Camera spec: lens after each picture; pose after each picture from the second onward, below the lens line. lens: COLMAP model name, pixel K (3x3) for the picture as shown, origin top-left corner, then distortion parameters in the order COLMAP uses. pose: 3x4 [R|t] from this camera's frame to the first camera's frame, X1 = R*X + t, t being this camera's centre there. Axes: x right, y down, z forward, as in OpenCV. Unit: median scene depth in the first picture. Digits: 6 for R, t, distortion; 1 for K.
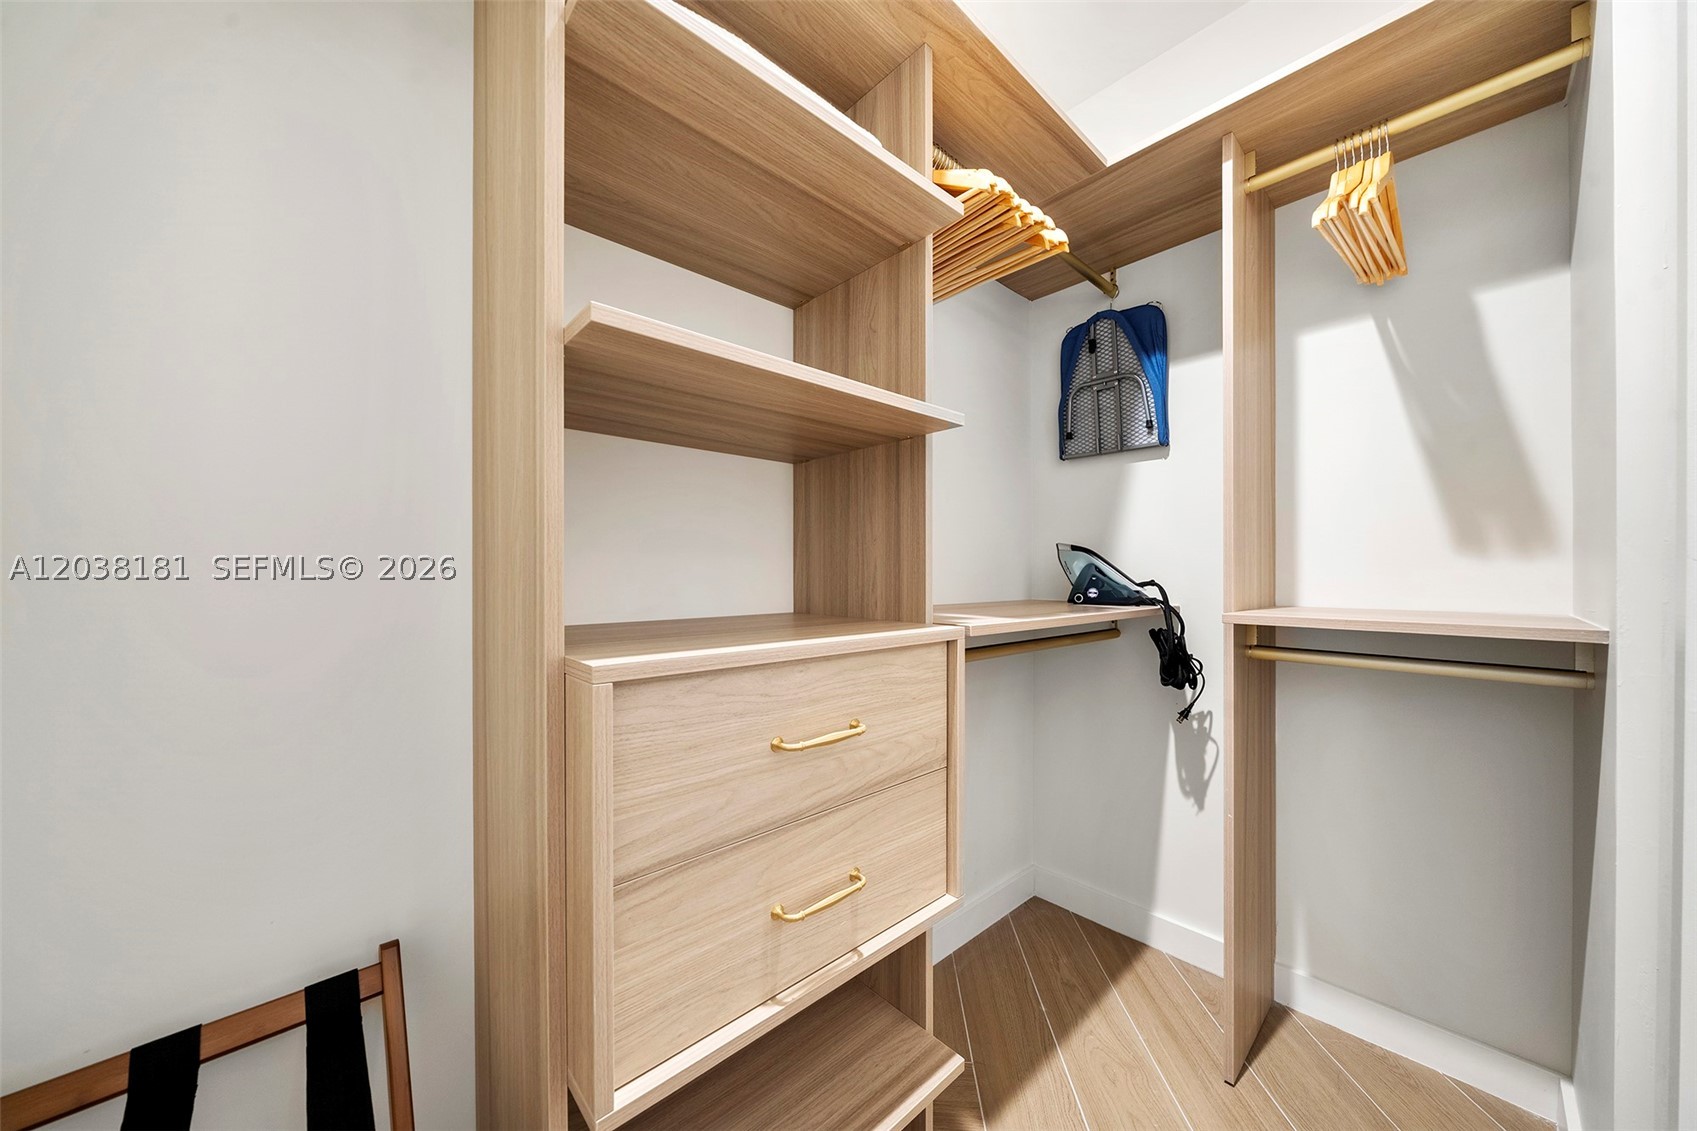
lens RADIAL K [[580.9, 0, 847.9], [0, 580.9, 570.9], [0, 0, 1]] dist [-0.007232, -0.000003]
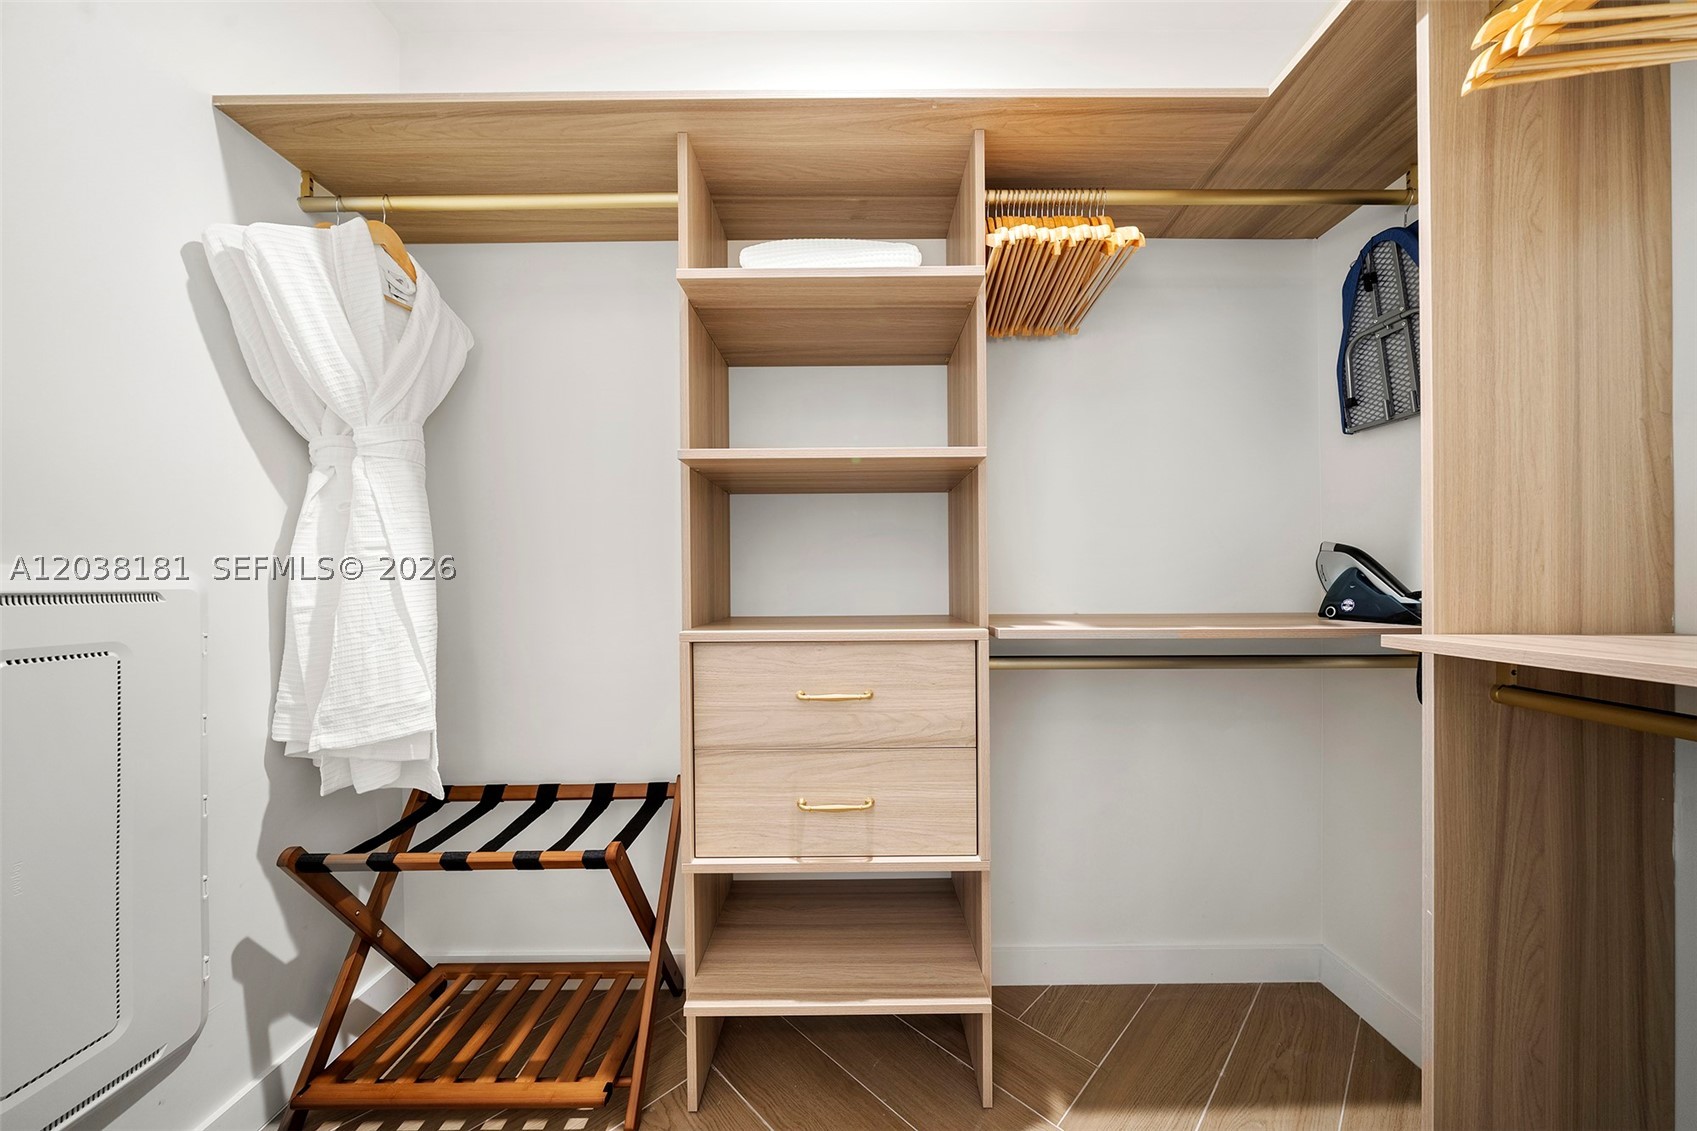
lens RADIAL K [[580.9, 0, 848.9], [0, 580.9, 577.9], [0, 0, 1]] dist [-0.007232, -0.000003]
pose [[0.738379, -0.010757, -0.674301, 0.799119], [0.011458, 0.999929, -0.003406, -0.006409], [0.674289, -0.005211, 0.738449, -0.046641]]
